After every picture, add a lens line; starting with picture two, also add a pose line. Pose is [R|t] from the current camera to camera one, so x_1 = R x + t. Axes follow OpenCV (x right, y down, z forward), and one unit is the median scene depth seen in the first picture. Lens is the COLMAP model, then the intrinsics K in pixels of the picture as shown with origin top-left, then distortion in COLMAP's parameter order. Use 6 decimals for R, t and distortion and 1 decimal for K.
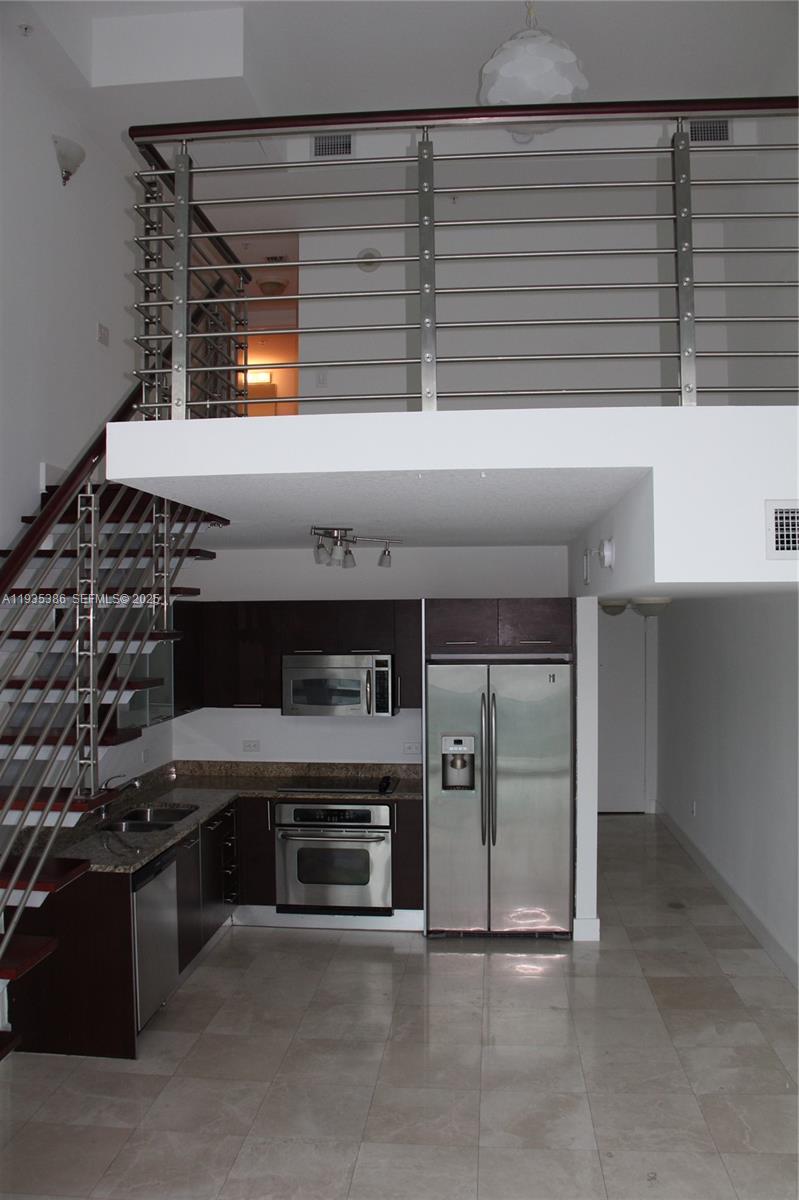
lens RADIAL K [[979.2, 0, 412.1], [0, 979.2, 613.8], [0, 0, 1]] dist [-0.187091, 0.154428]
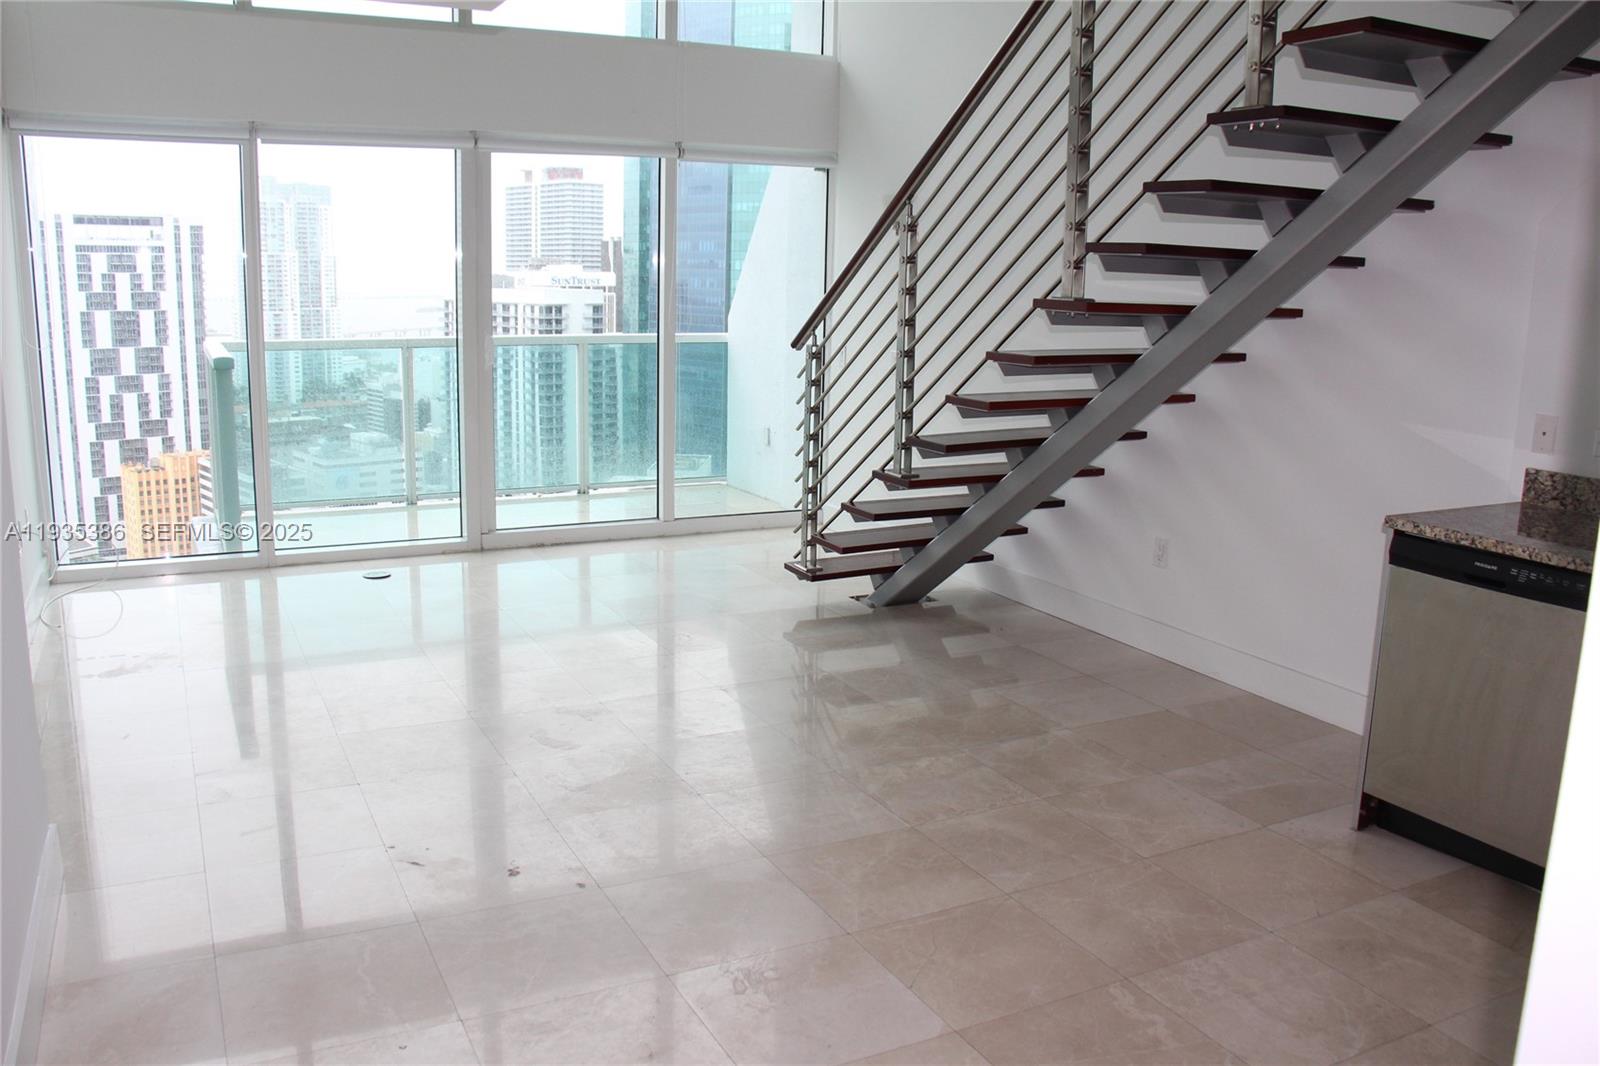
lens RADIAL K [[1305.6, 0, 803.7], [0, 1305.6, 529.8], [0, 0, 1]] dist [-0.187091, 0.154428]
pose [[-0.850769, 0.090556, -0.517680, 0.462146], [-0.016831, 0.979843, 0.199060, 0.128905], [0.525271, 0.178067, -0.832095, 1.572293]]
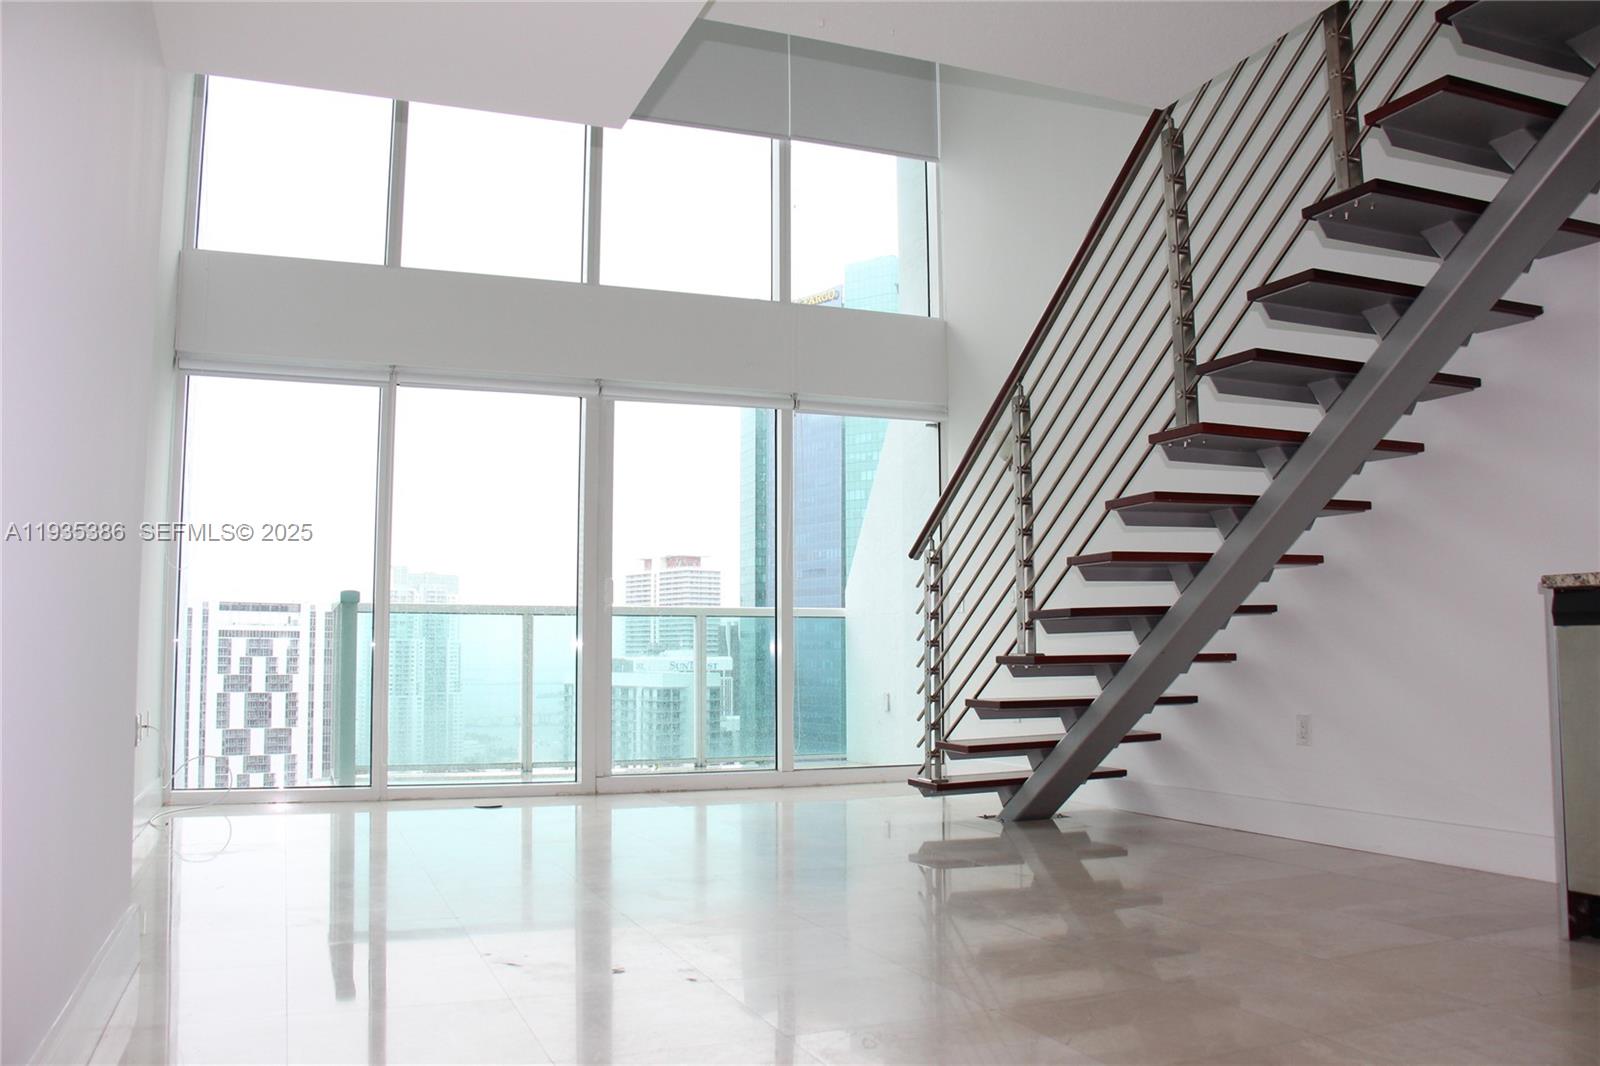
lens RADIAL K [[1305.6, 0, 803.7], [0, 1305.6, 529.8], [0, 0, 1]] dist [-0.187091, 0.154428]
pose [[-0.893442, -0.033715, -0.447911, 0.460790], [0.008570, 0.995718, -0.092044, 0.321934], [0.449097, -0.086075, -0.889327, 1.563065]]
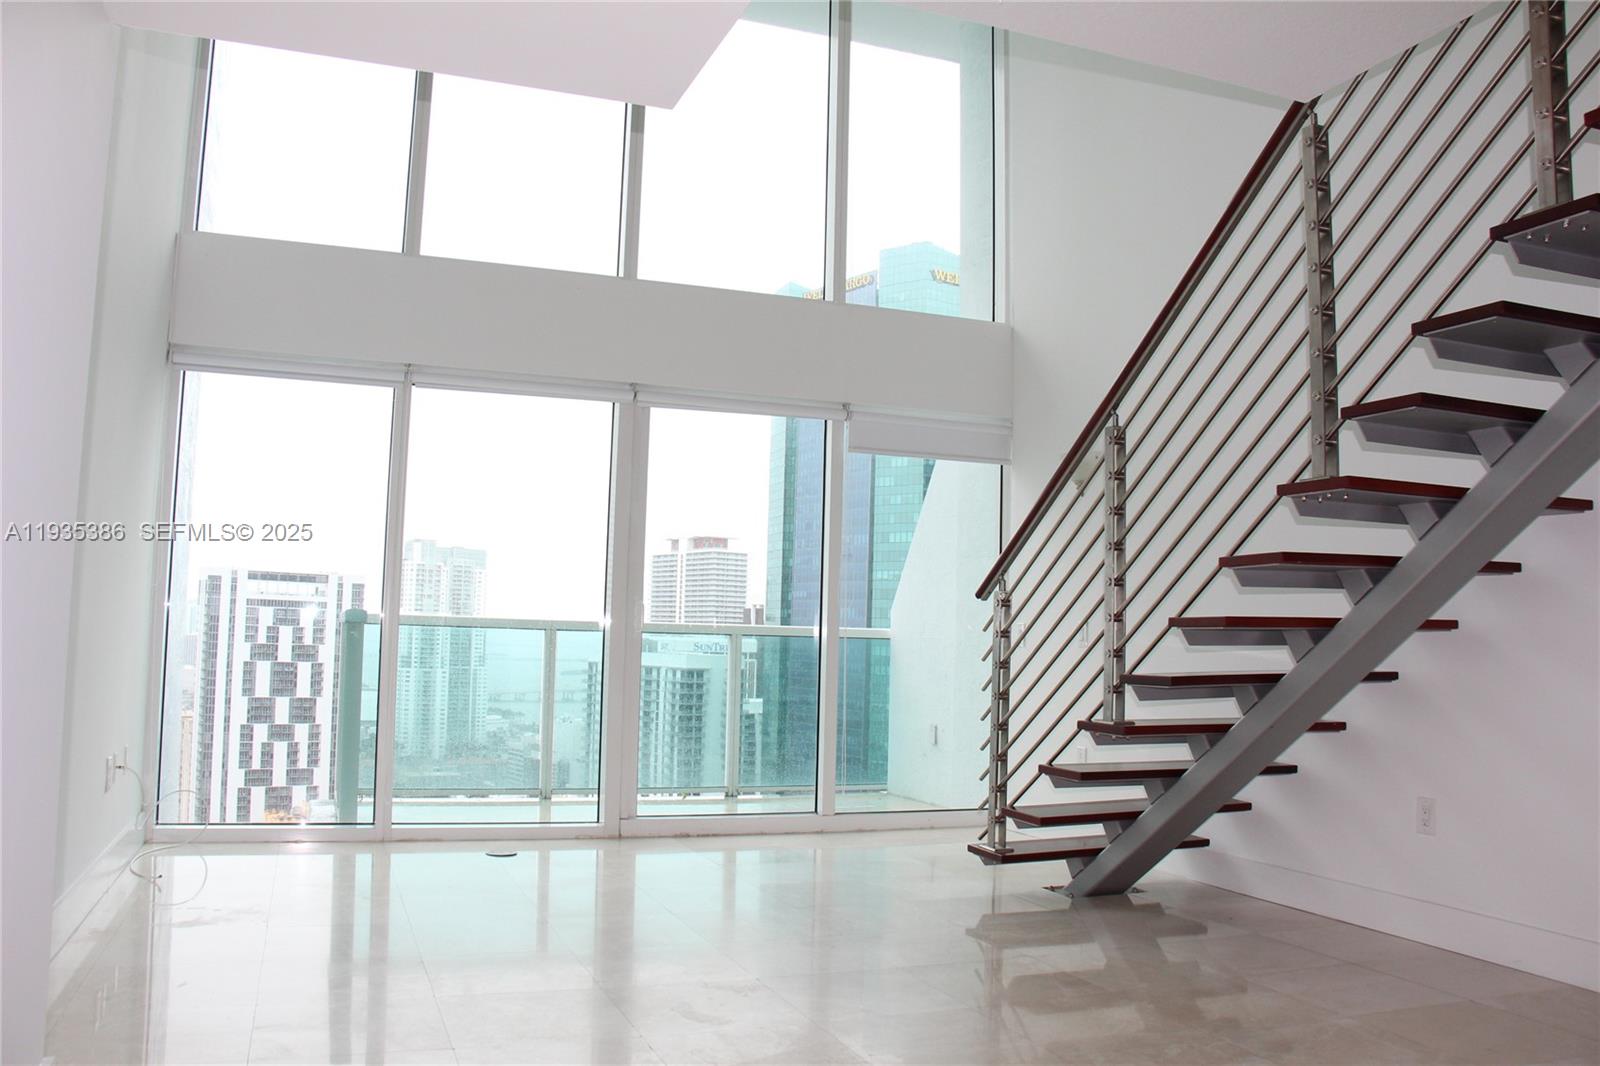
lens RADIAL K [[1305.6, 0, 803.7], [0, 1305.6, 529.8], [0, 0, 1]] dist [-0.187091, 0.154428]
pose [[-0.901495, -0.052951, -0.429538, 0.419292], [-0.020658, 0.996621, -0.079502, 0.259038], [0.432296, -0.062797, -0.899542, 1.416966]]
